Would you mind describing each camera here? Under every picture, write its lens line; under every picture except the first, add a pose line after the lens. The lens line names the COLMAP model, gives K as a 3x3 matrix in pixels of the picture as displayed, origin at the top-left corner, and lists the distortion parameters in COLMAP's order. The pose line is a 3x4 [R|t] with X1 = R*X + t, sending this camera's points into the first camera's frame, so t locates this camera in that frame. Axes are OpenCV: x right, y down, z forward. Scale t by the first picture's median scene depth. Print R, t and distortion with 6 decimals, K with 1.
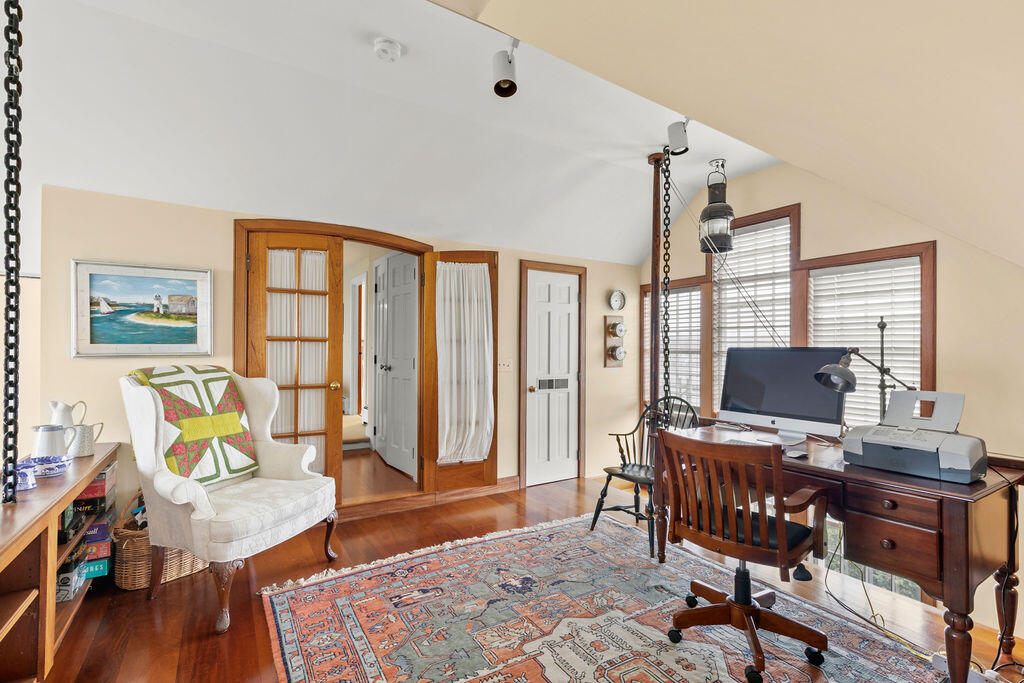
lens RADIAL K [[456.8, 0, 510.8], [0, 456.8, 344.3], [0, 0, 1]] dist [0.005823, 0.000322]
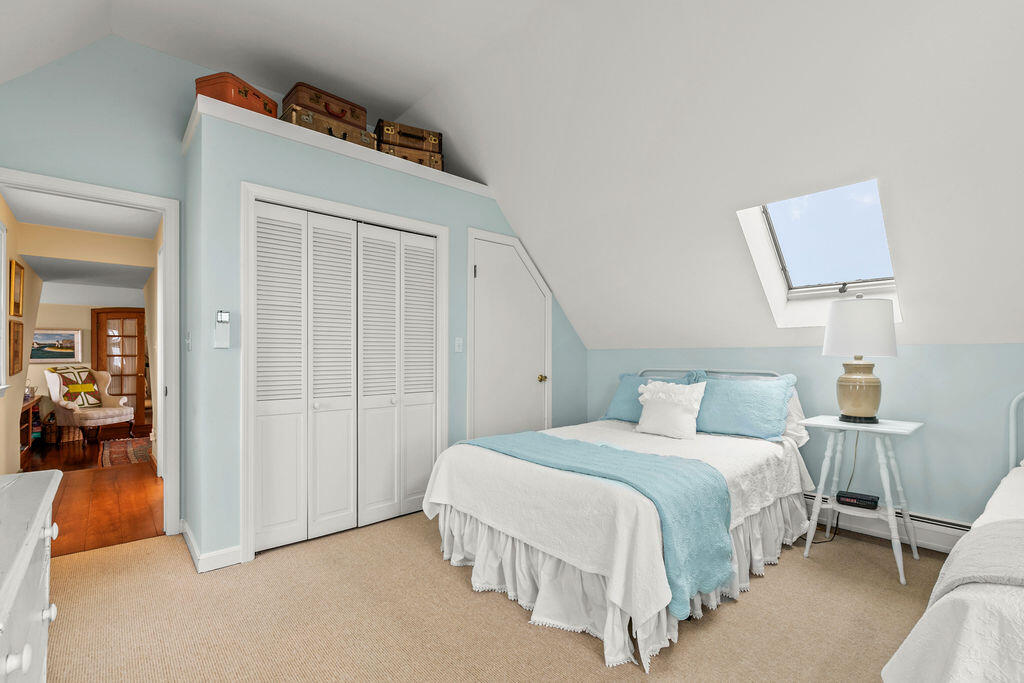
lens RADIAL K [[456.8, 0, 514.2], [0, 456.8, 350.2], [0, 0, 1]] dist [0.005823, 0.000322]
pose [[0.986153, -0.004653, 0.165770, 1.417717], [0.004252, 0.999987, 0.002771, -0.045694], [-0.165781, -0.002028, 0.986161, -2.095313]]
